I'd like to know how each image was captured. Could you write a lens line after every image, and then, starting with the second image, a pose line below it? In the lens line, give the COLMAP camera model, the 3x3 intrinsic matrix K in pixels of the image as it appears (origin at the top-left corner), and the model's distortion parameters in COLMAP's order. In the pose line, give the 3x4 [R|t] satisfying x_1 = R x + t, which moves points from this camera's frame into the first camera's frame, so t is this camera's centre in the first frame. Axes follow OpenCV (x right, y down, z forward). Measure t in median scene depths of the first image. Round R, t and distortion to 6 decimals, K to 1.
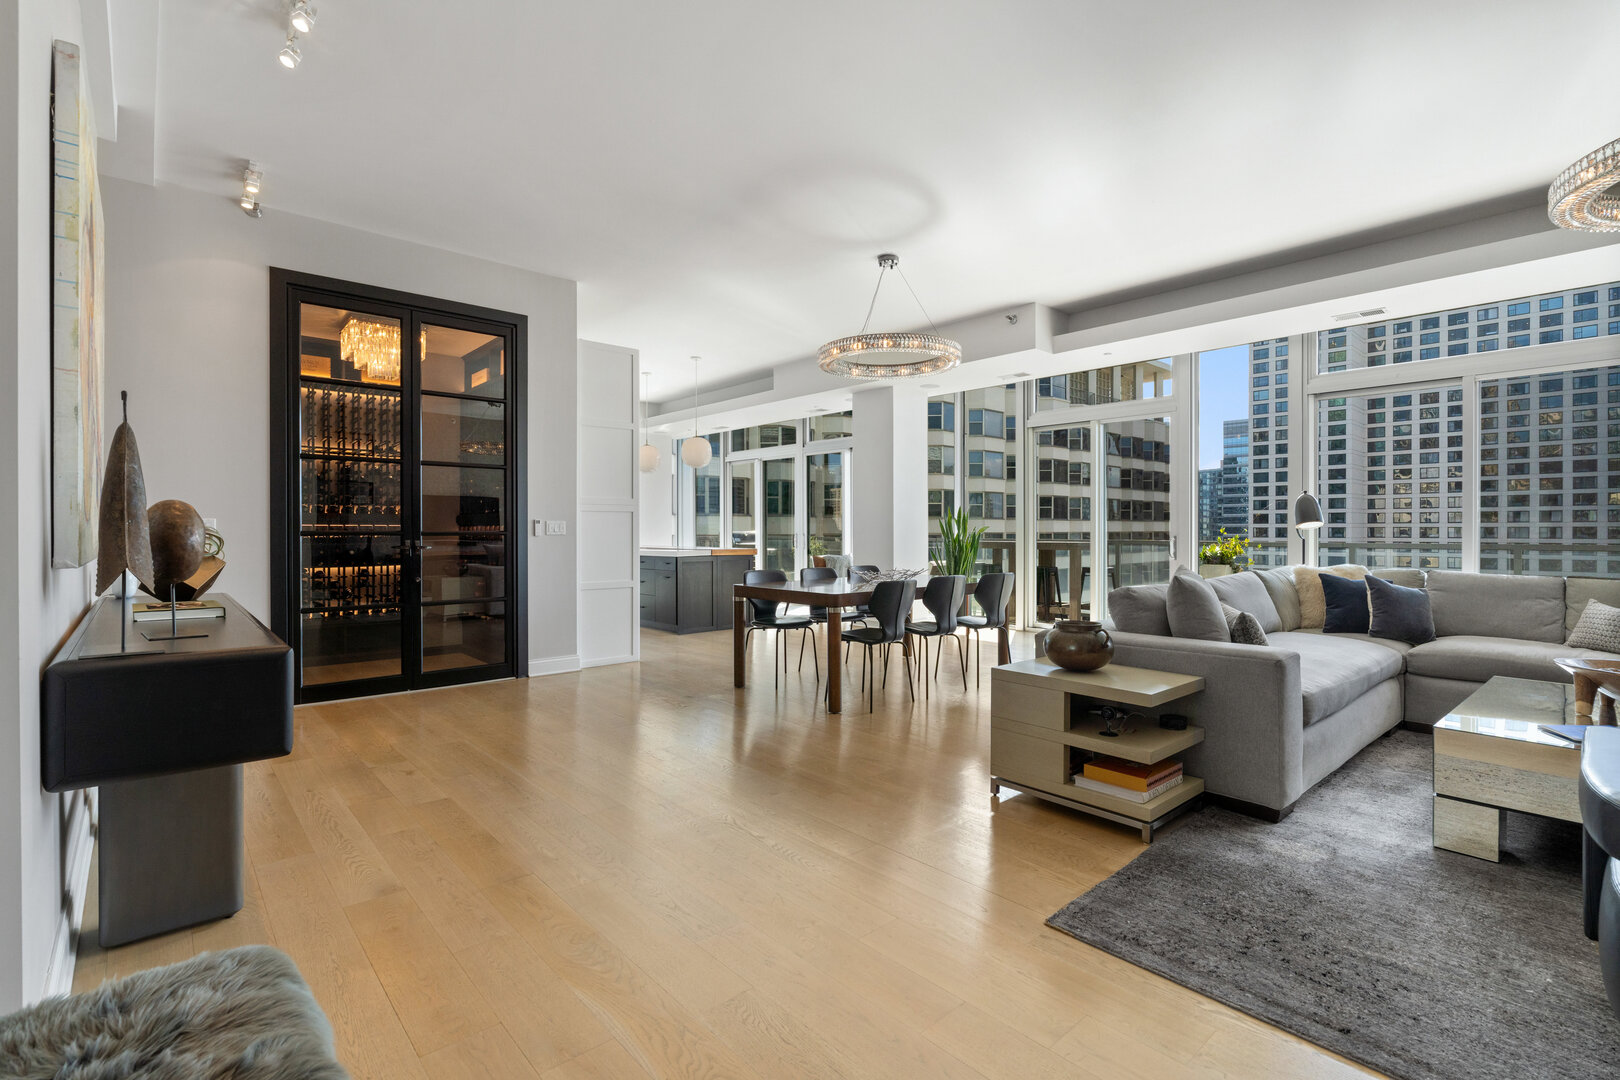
lens RADIAL K [[729.6, 0, 808.5], [0, 729.6, 533.3], [0, 0, 1]] dist [-0.000085, -0.000590]
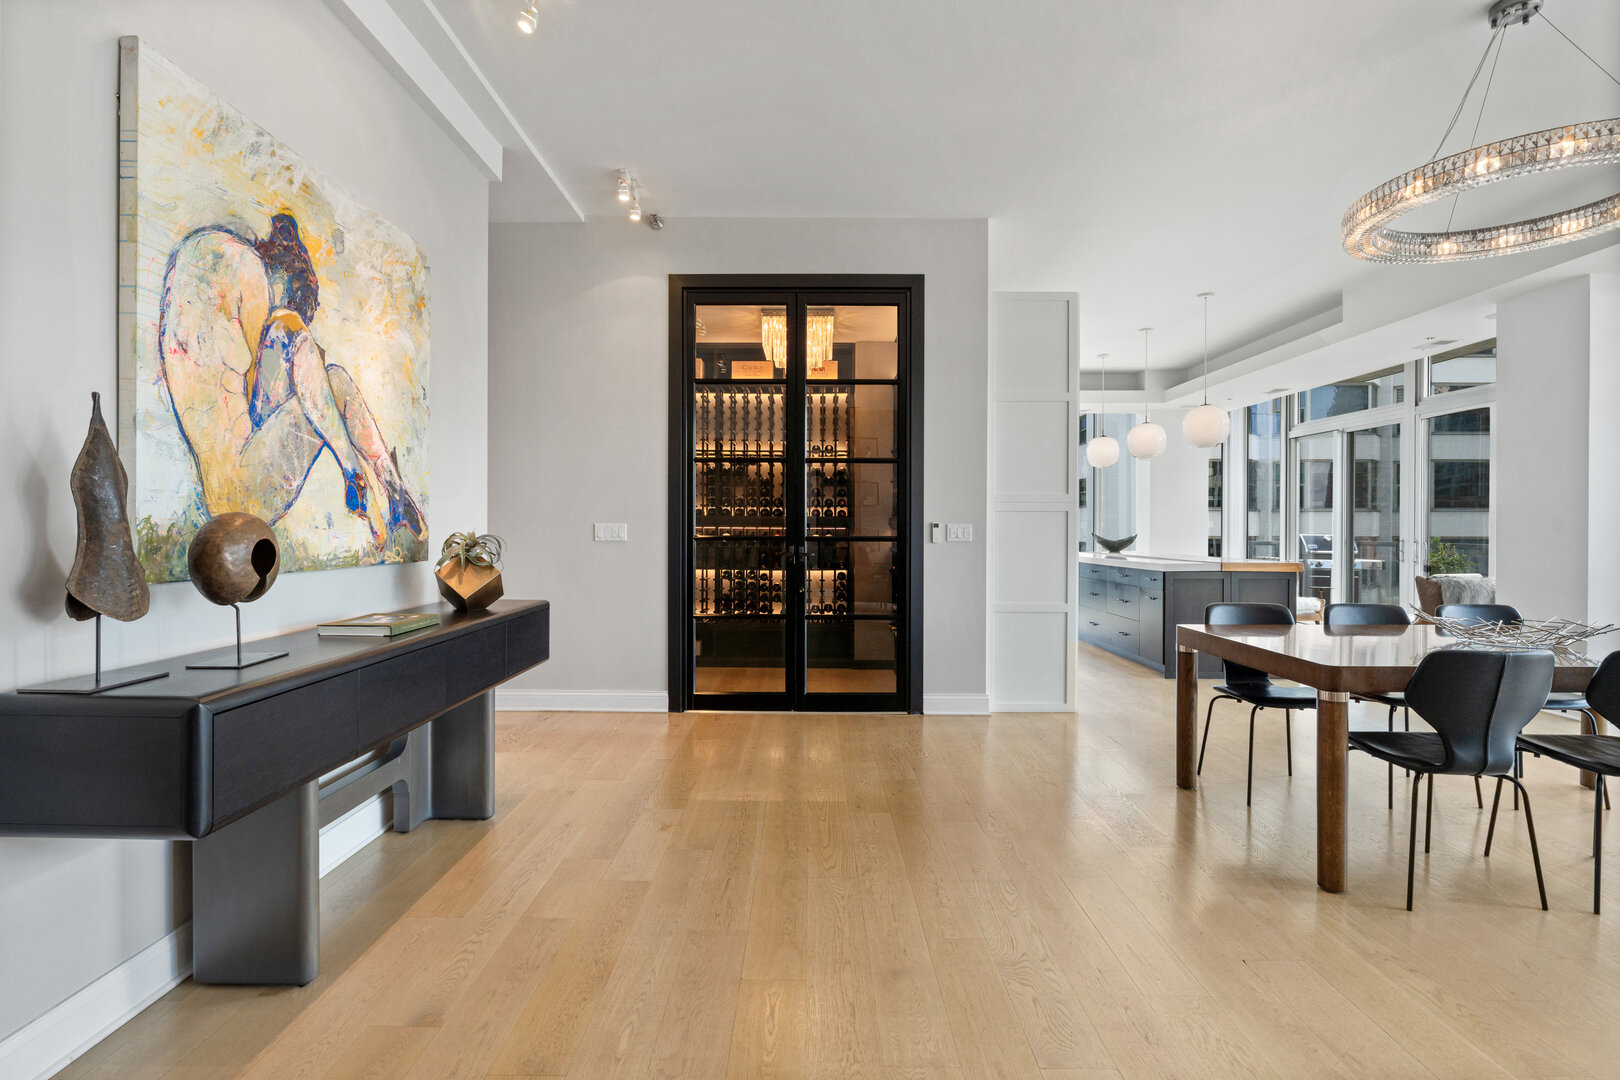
lens RADIAL K [[772.5, 0, 807.5], [0, 772.5, 533.6], [0, 0, 1]] dist [-0.004283, 0.001114]
pose [[0.742977, 0.007549, -0.669274, 0.101802], [-0.006075, 0.999971, 0.004535, -0.009815], [0.669289, 0.000696, 0.743002, 0.267273]]
